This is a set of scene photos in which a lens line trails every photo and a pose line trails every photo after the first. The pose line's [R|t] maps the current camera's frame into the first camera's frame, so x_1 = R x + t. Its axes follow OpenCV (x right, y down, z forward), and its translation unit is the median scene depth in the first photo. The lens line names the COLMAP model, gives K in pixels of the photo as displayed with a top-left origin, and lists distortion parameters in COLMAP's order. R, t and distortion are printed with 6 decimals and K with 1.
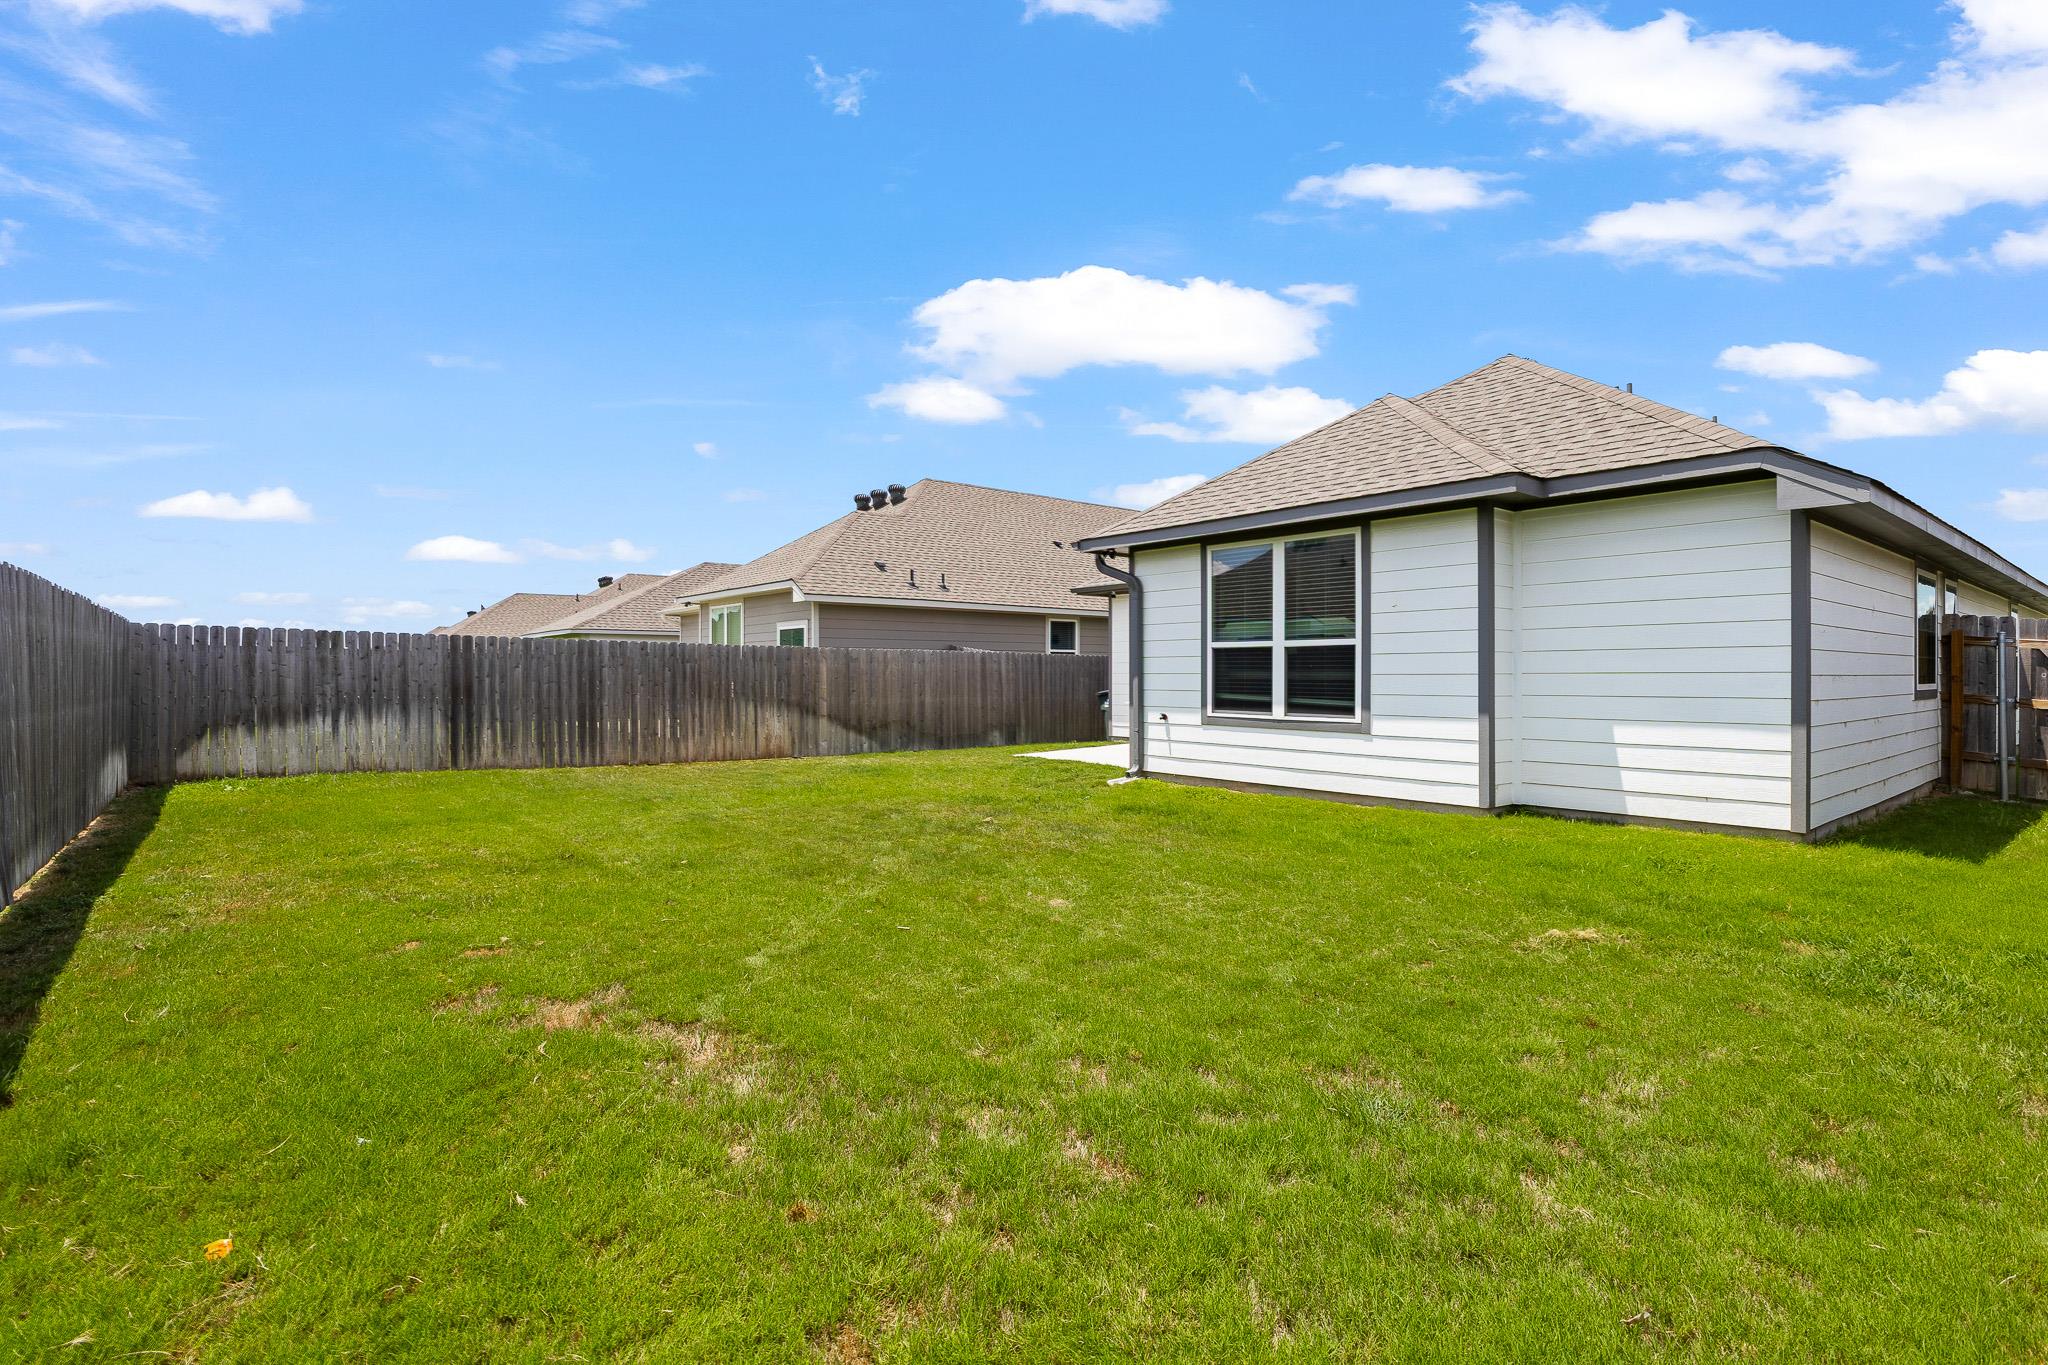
lens RADIAL K [[953.6, 0, 1019.0], [0, 953.6, 683.8], [0, 0, 1]] dist [0.003713, 0.000259]
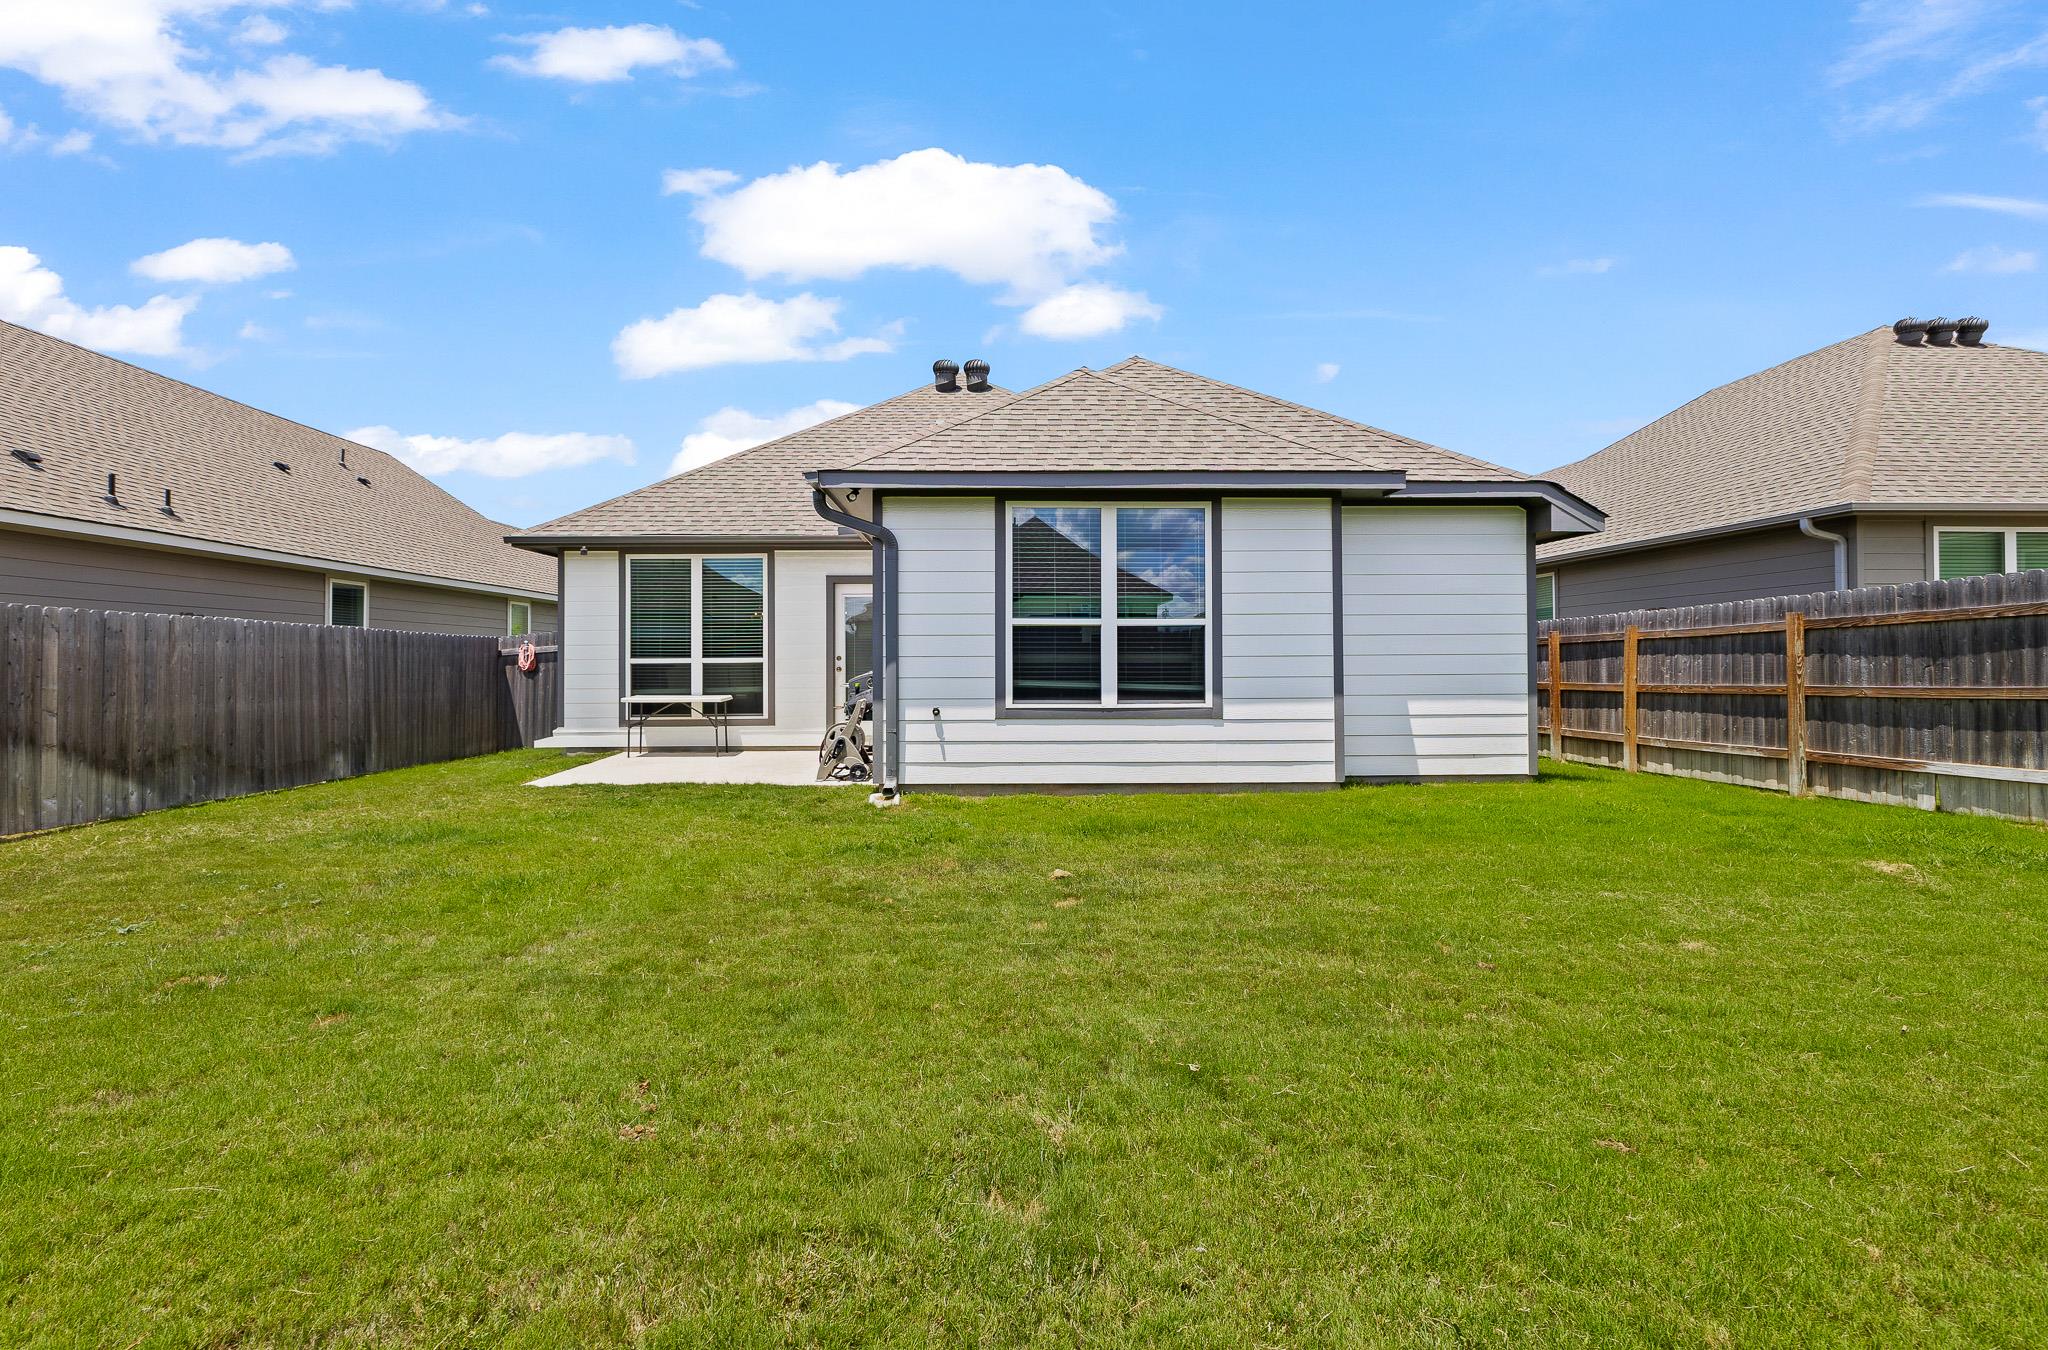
lens RADIAL K [[933.2, 0, 1025.9], [0, 933.2, 672.0], [0, 0, 1]] dist [0.003439, -0.000097]
pose [[0.618969, -0.010593, 0.785344, -0.421304], [0.012099, 0.999919, 0.003951, -0.000423], [-0.785322, 0.007057, 0.619047, 0.491352]]
